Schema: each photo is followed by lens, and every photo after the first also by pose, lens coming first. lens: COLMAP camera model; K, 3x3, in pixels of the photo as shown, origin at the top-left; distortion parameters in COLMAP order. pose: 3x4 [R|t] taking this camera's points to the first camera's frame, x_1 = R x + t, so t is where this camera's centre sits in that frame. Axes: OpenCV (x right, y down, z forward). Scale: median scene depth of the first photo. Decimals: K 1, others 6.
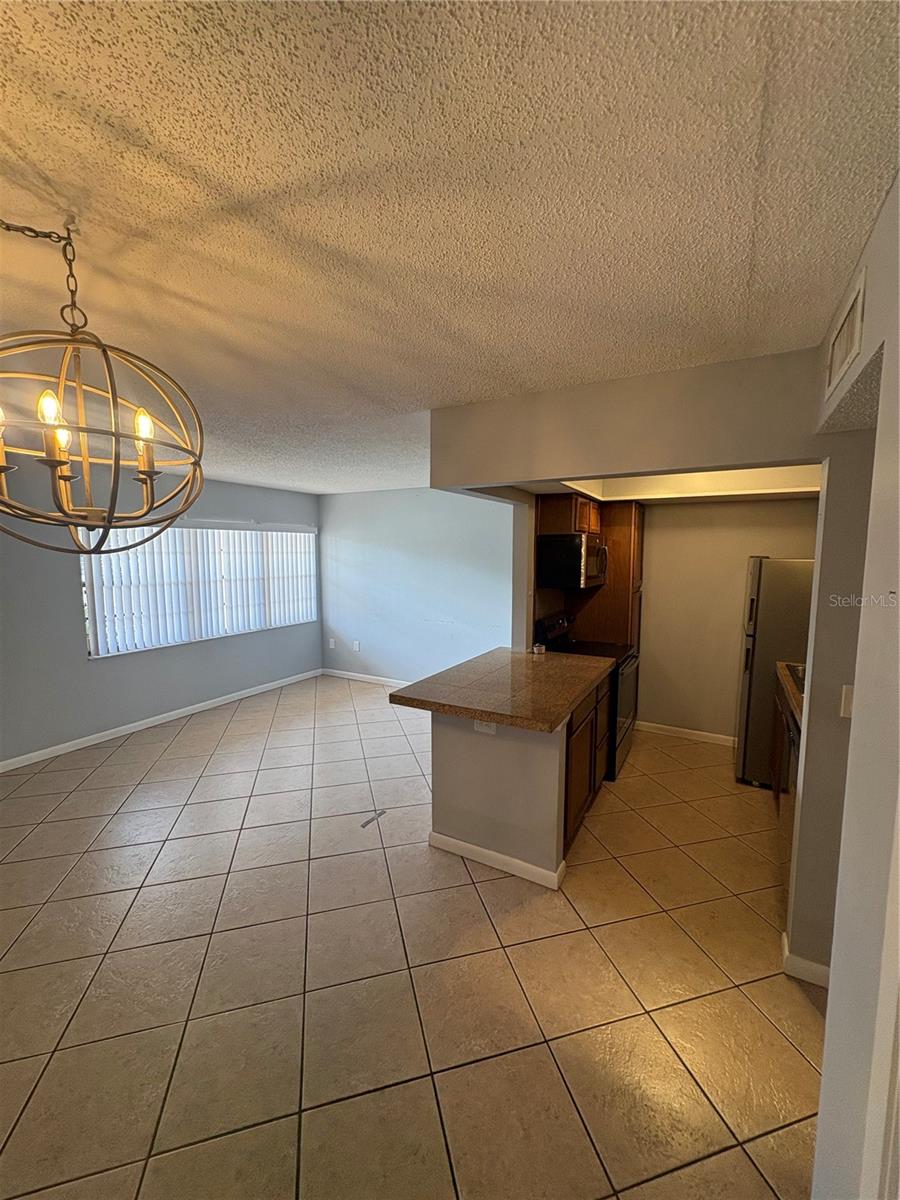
lens RADIAL K [[478.7, 0, 449.3], [0, 478.7, 598.0], [0, 0, 1]] dist [-0.000061, -0.000023]
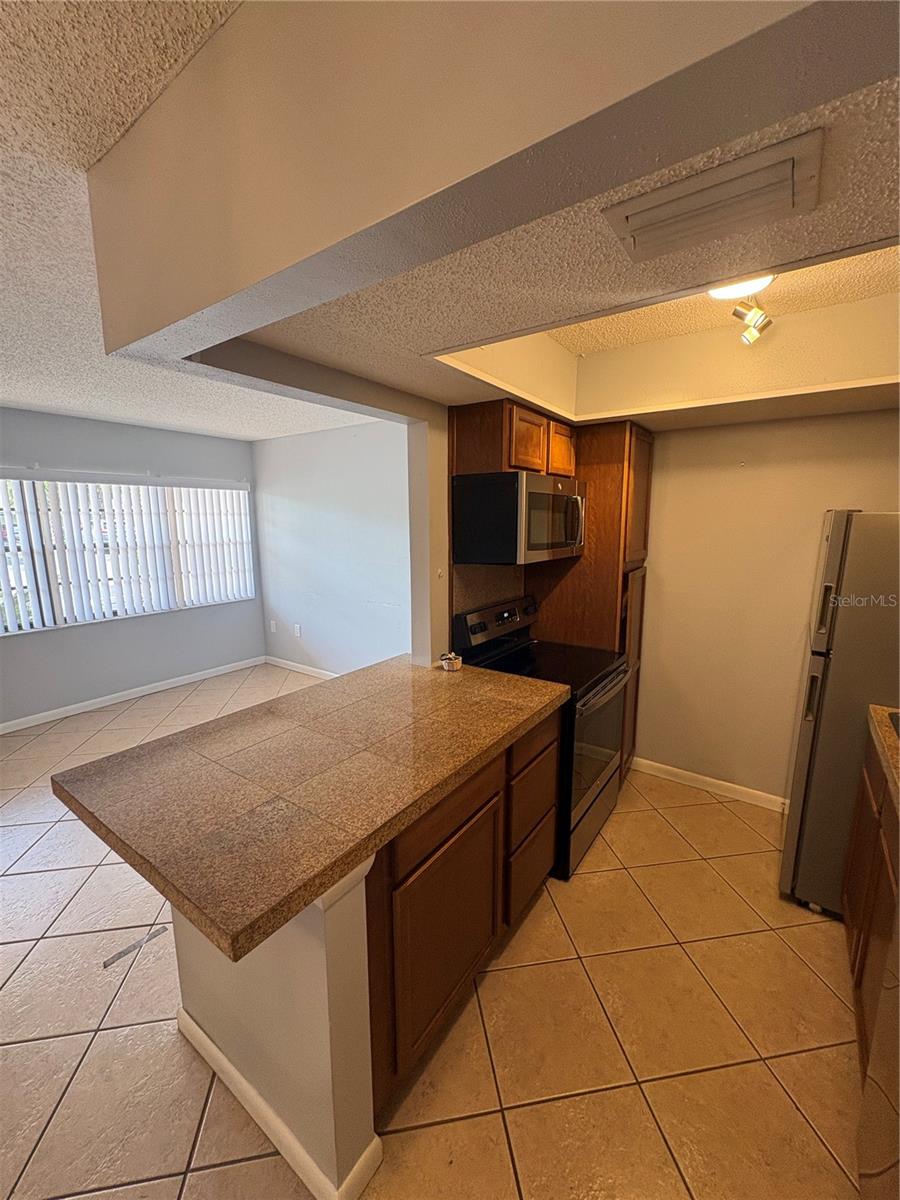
lens RADIAL K [[478.7, 0, 448.5], [0, 478.7, 598.3], [0, 0, 1]] dist [-0.000061, -0.000023]
pose [[0.994580, 0.012033, -0.103273, 0.243548], [-0.005016, 0.997676, 0.067945, -0.018118], [0.103851, -0.067059, 0.992330, 0.387204]]
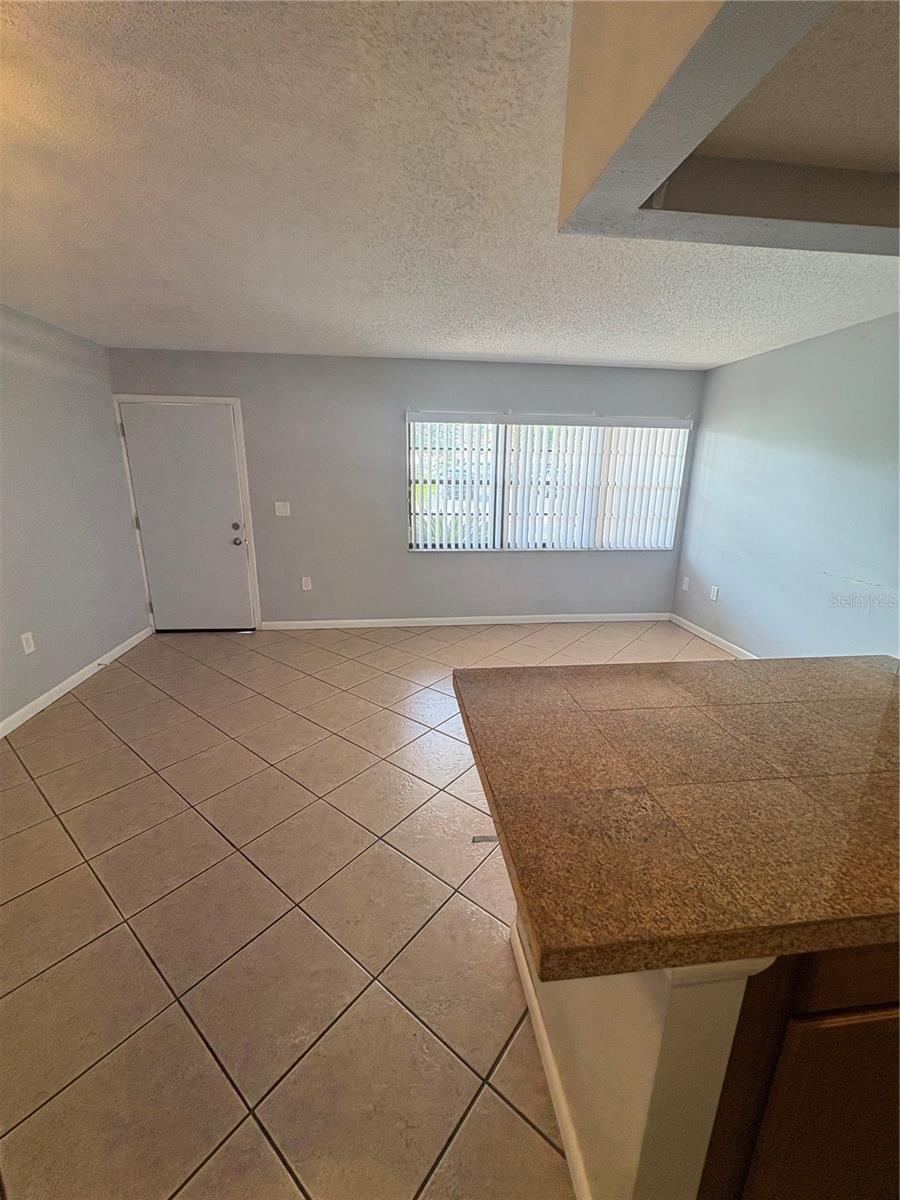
lens RADIAL K [[478.7, 0, 450.4], [0, 478.7, 598.9], [0, 0, 1]] dist [-0.000061, -0.000023]
pose [[0.593058, 0.218678, -0.774895, 0.207660], [-0.092862, 0.974566, 0.203955, 0.001755], [0.799787, -0.048999, 0.598281, 0.464385]]
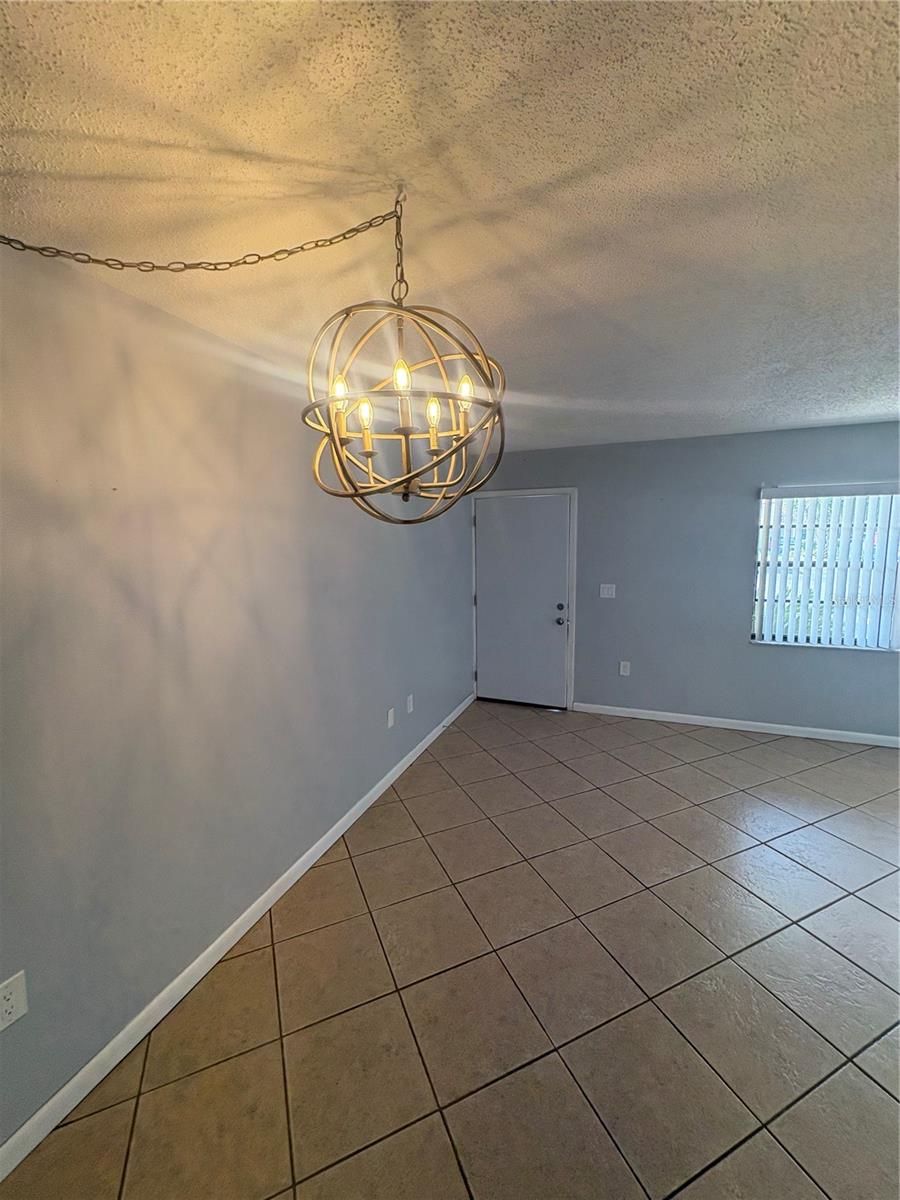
lens RADIAL K [[478.7, 0, 450.4], [0, 478.7, 598.7], [0, 0, 1]] dist [-0.000061, -0.000023]
pose [[0.147118, 0.124508, -0.981251, 0.094164], [-0.084904, 0.989974, 0.112885, -0.016996], [0.985468, 0.066705, 0.156214, 0.289267]]
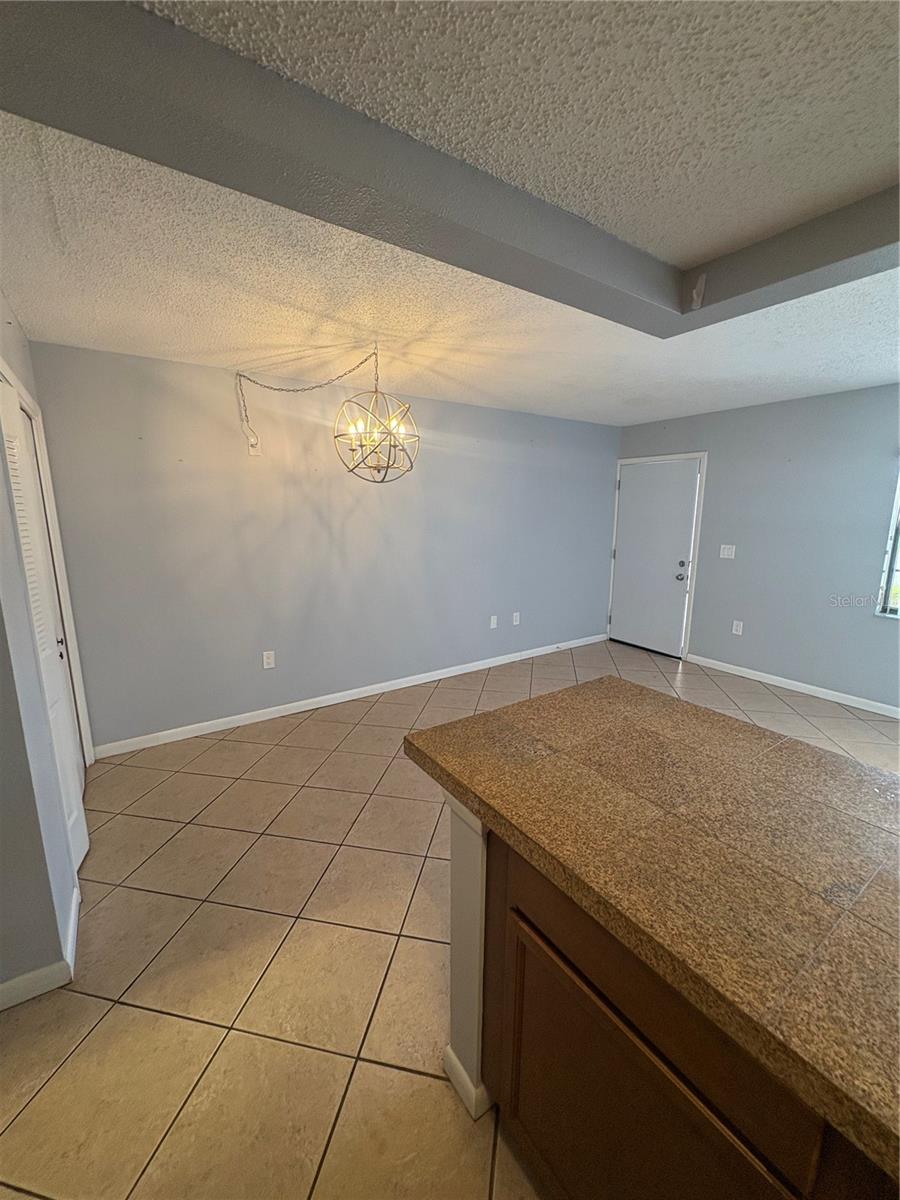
lens RADIAL K [[478.7, 0, 450.9], [0, 478.7, 597.3], [0, 0, 1]] dist [-0.000061, -0.000023]
pose [[-0.436387, 0.166194, -0.884277, 0.409826], [-0.093148, 0.969168, 0.228117, -0.035976], [0.894924, 0.181916, -0.407452, 0.739494]]
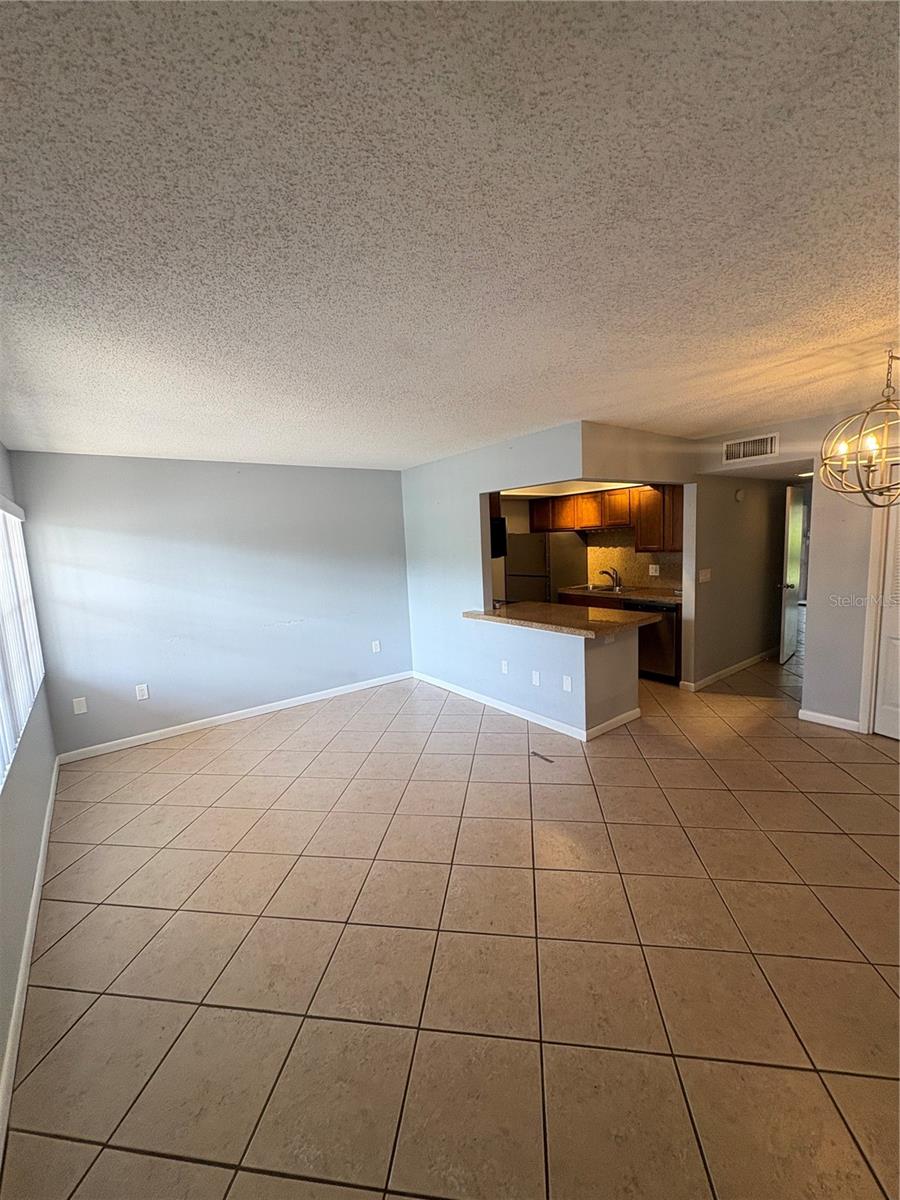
lens RADIAL K [[478.7, 0, 448.0], [0, 478.7, 598.9], [0, 0, 1]] dist [-0.000061, -0.000023]
pose [[0.396770, -0.133568, 0.908148, -1.037321], [0.138030, 0.986789, 0.084828, -0.040965], [-0.907481, 0.091694, 0.409965, 0.572974]]
